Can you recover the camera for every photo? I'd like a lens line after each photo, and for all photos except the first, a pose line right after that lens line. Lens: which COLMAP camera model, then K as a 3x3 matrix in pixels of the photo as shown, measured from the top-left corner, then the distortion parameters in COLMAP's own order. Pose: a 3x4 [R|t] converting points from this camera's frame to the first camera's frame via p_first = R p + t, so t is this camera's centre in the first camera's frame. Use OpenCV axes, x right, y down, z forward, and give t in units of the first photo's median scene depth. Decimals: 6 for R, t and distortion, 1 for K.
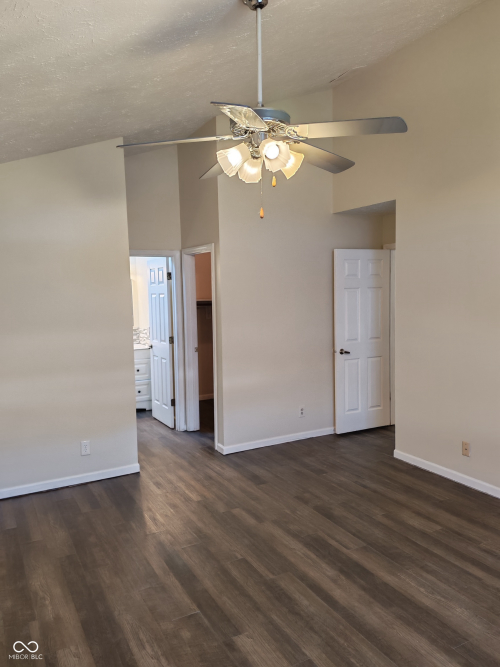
lens RADIAL K [[500.5, 0, 249.4], [0, 500.5, 333.4], [0, 0, 1]] dist [0.061899, -0.042190]
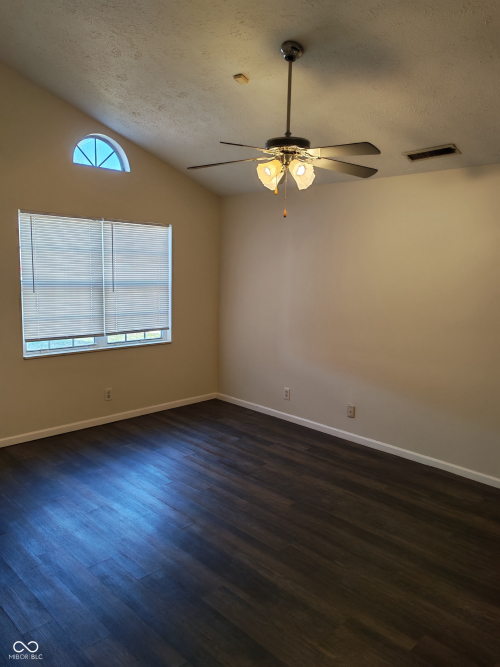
lens RADIAL K [[500.5, 0, 249.3], [0, 500.5, 334.1], [0, 0, 1]] dist [0.061899, -0.042190]
pose [[-0.961534, 0.030548, -0.272981, 0.396787], [-0.034022, 0.972900, 0.228709, -0.179137], [0.272569, 0.229199, -0.934438, 1.825430]]
